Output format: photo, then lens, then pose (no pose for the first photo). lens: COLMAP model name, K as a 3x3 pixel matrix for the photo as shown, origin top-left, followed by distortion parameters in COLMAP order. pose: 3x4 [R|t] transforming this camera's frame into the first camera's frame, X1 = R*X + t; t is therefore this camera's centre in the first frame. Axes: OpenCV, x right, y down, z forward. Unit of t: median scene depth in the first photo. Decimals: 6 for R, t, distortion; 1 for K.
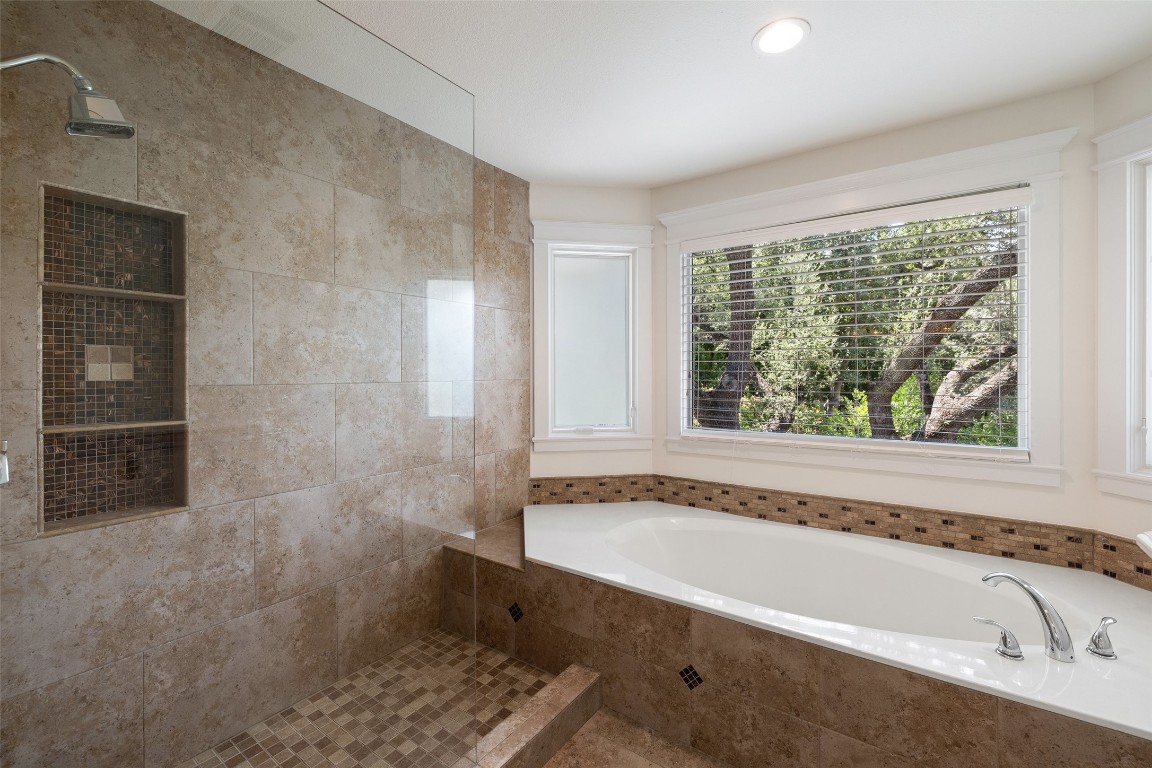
lens RADIAL K [[484.7, 0, 576.2], [0, 484.7, 375.8], [0, 0, 1]] dist [0.001244, 0.000364]
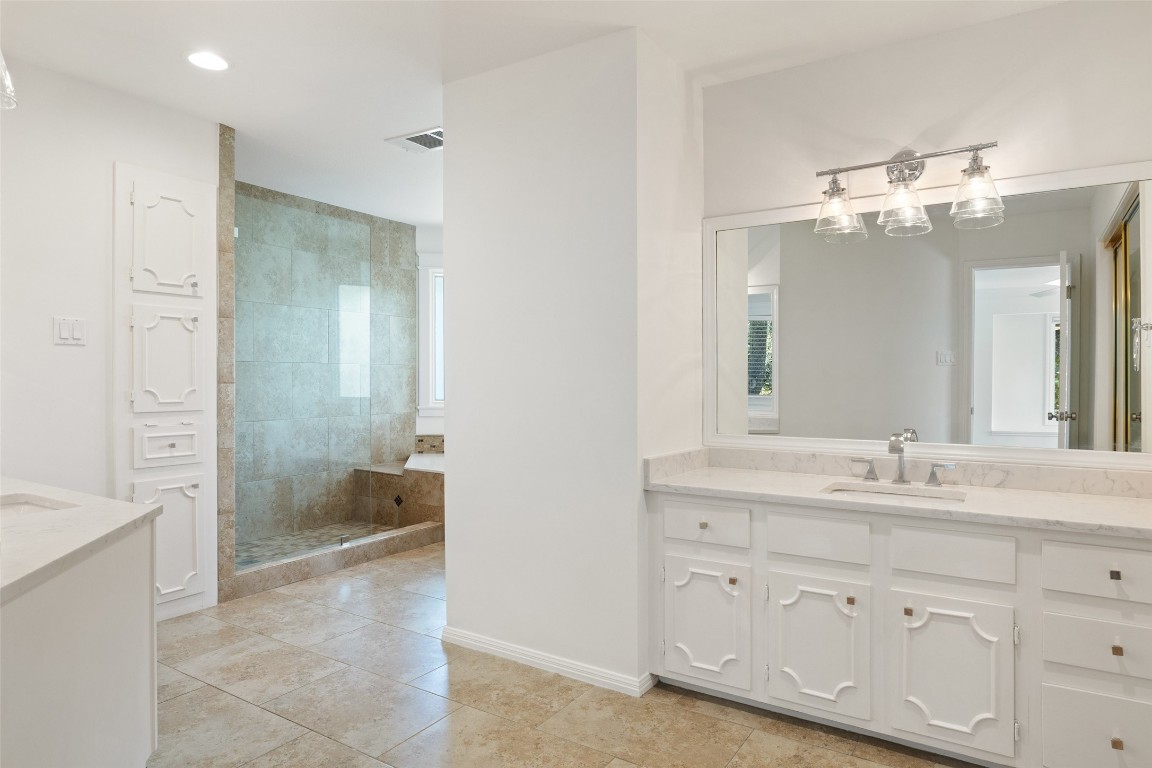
lens RADIAL K [[695.4, 0, 576.2], [0, 695.4, 387.3], [0, 0, 1]] dist [0.005383, 0.000400]
pose [[0.998905, 0.002828, 0.046707, 0.359209], [-0.003099, 0.999979, 0.005744, 0.076648], [-0.046689, -0.005883, 0.998892, -1.364820]]
